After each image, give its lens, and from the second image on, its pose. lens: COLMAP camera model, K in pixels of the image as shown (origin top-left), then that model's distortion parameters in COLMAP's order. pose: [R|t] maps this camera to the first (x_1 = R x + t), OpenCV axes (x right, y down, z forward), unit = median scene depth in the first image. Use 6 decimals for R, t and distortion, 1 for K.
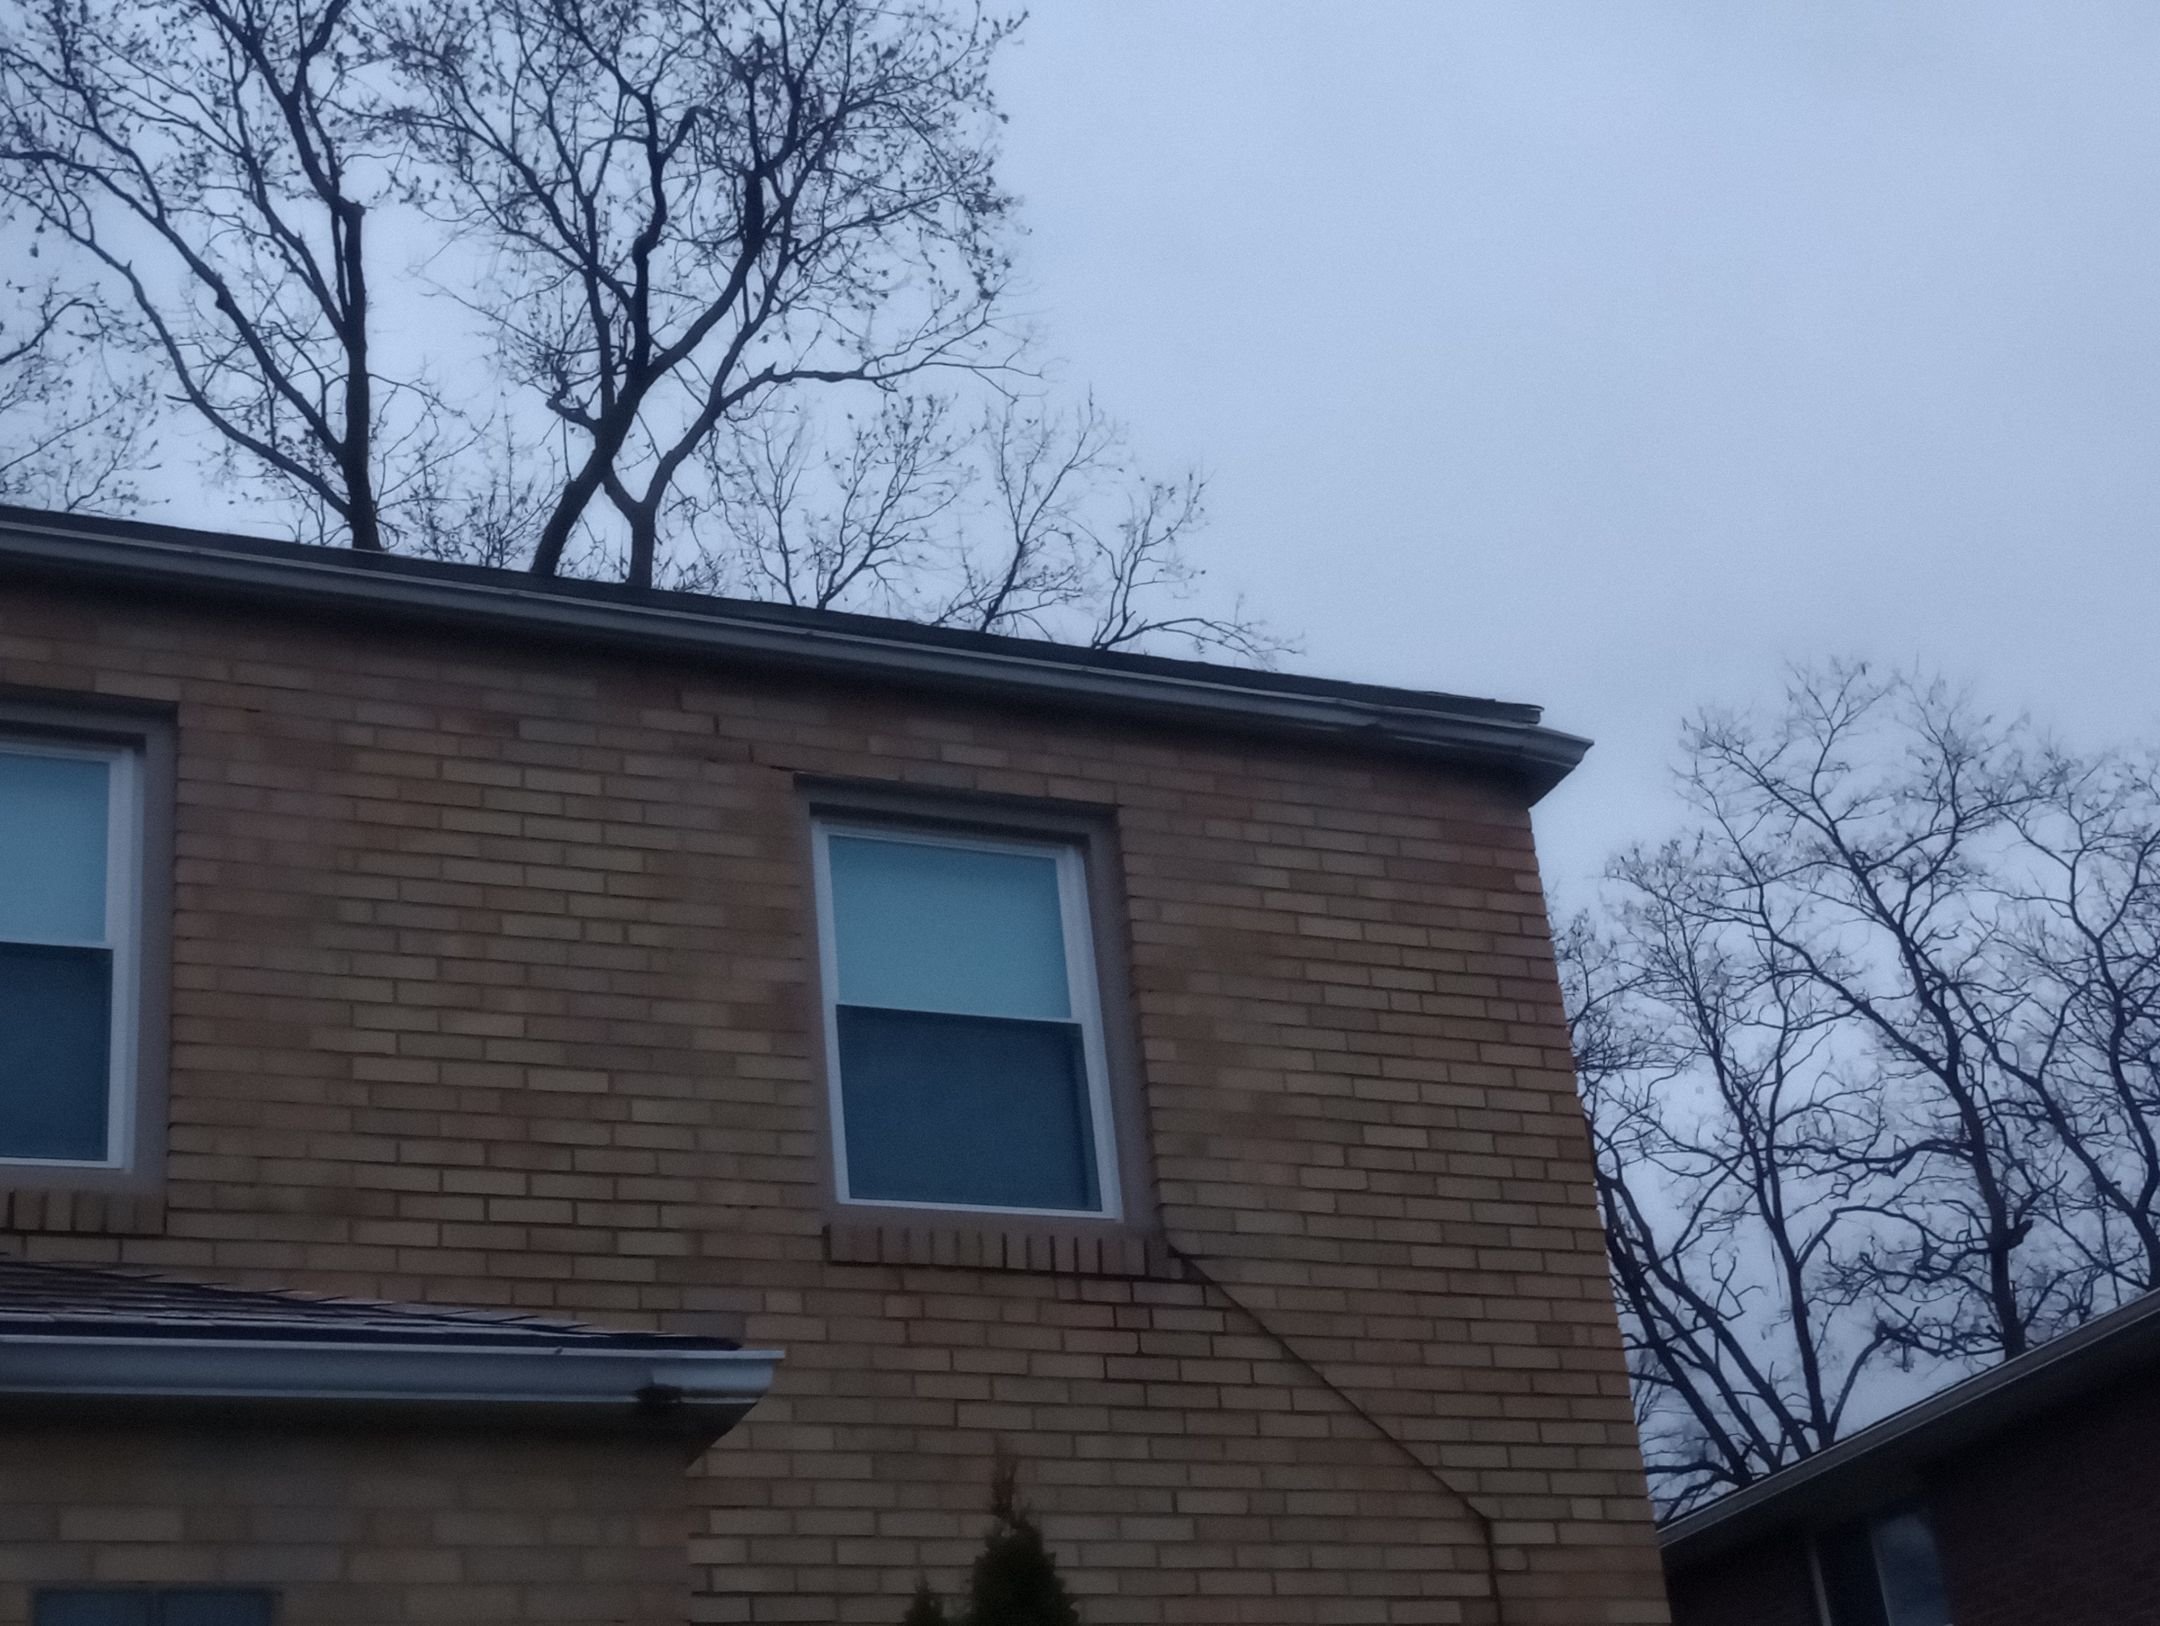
lens RADIAL K [[3335.7, 0, 1079.9], [0, 3335.7, 809.7], [0, 0, 1]] dist [0.049076, 0.000000]
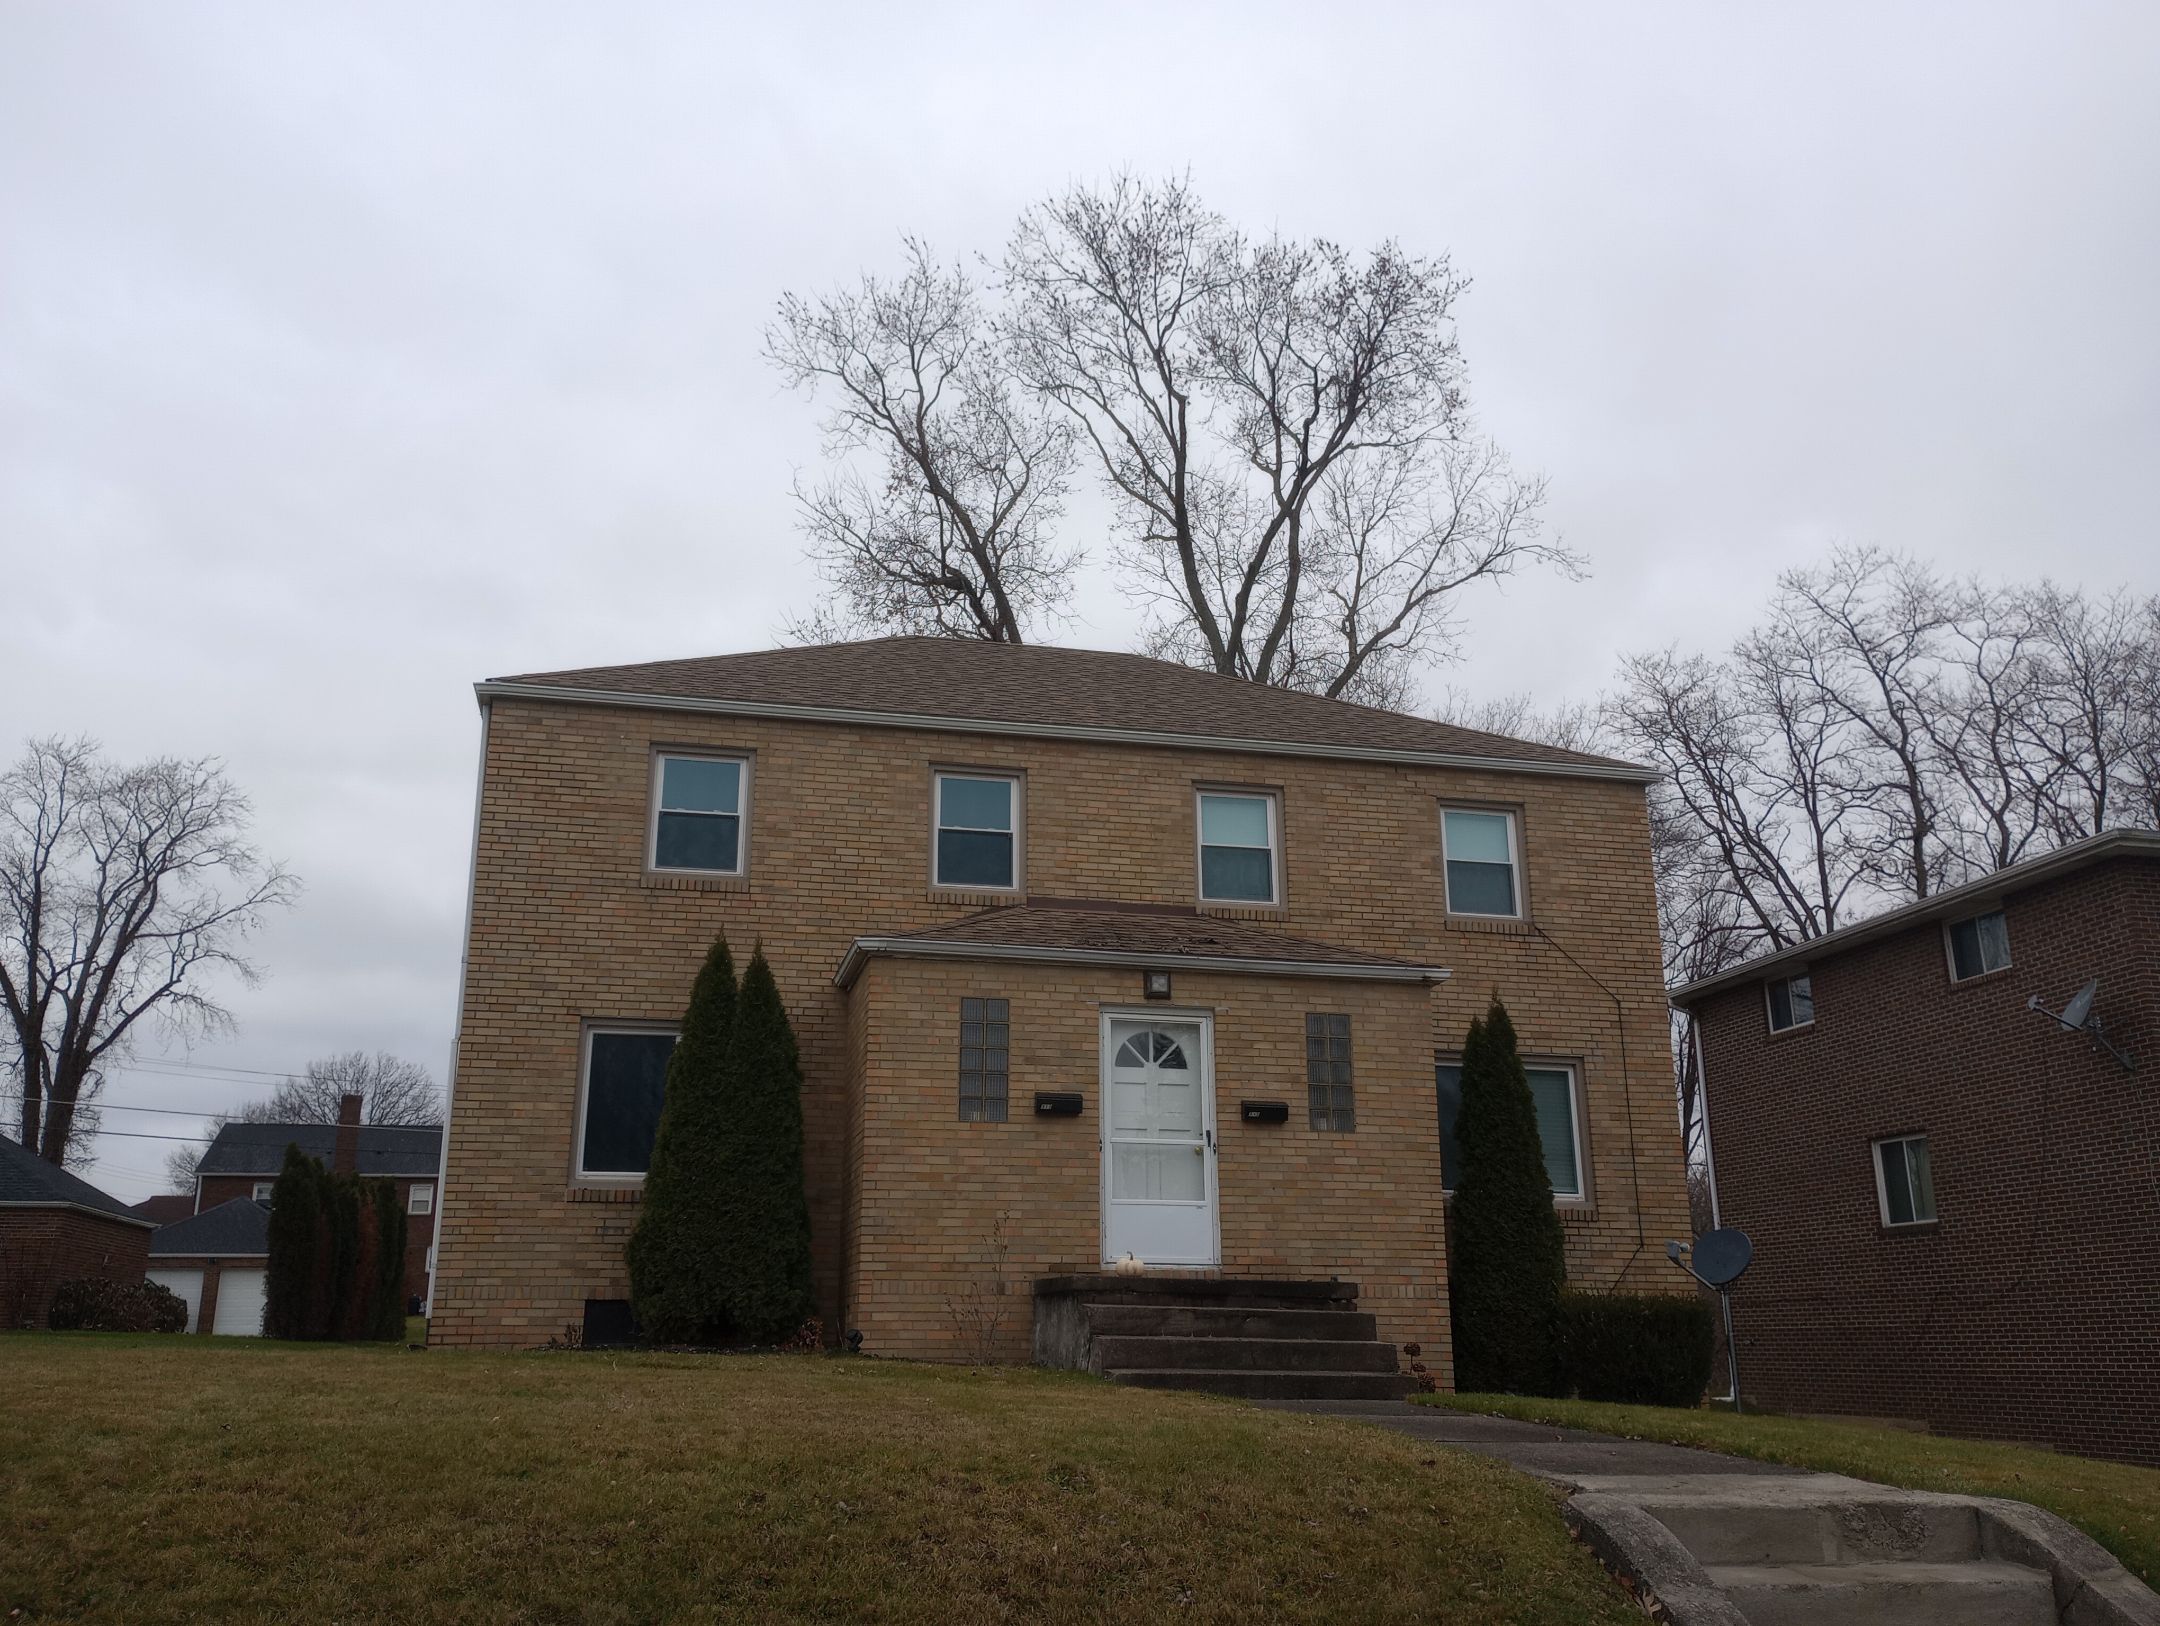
lens RADIAL K [[1765.4, 0, 1063.7], [0, 1765.4, 821.3], [0, 0, 1]] dist [0.049003, -0.014553]
pose [[0.976508, 0.035121, -0.212602, -0.068089], [0.000052, 0.986590, 0.163219, -0.295768], [0.215483, -0.159395, 0.963411, -0.969866]]
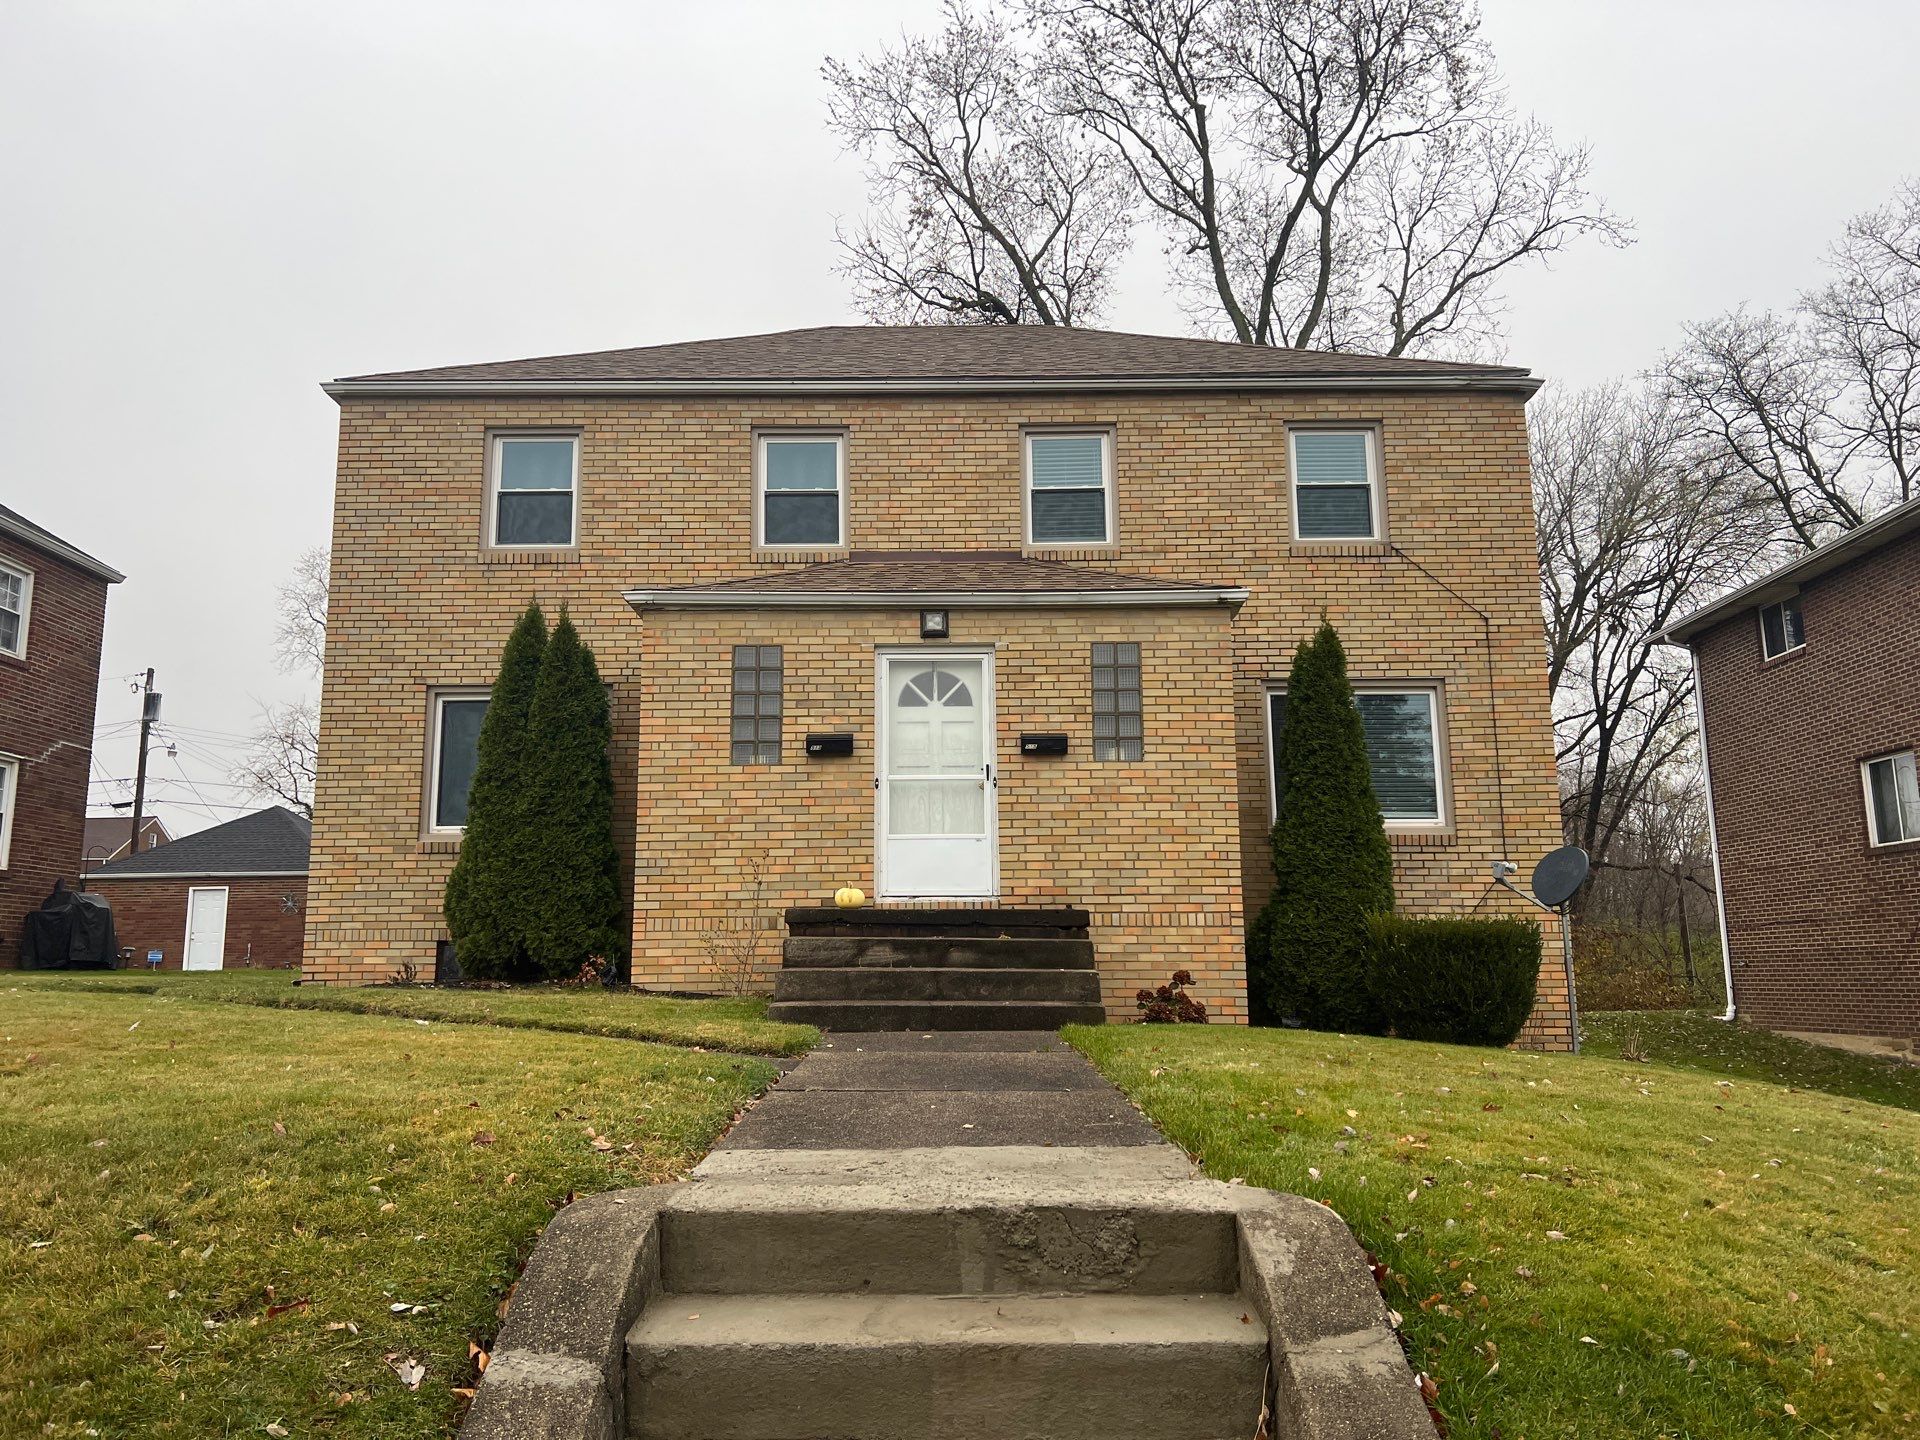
lens RADIAL K [[1432.8, 0, 945.7], [0, 1432.8, 721.5], [0, 0, 1]] dist [0.057813, -0.043673]
pose [[0.911746, 0.013712, -0.410526, 0.217306], [0.104204, 0.959025, 0.263462, -0.141429], [0.397317, -0.282989, 0.872958, -0.577789]]
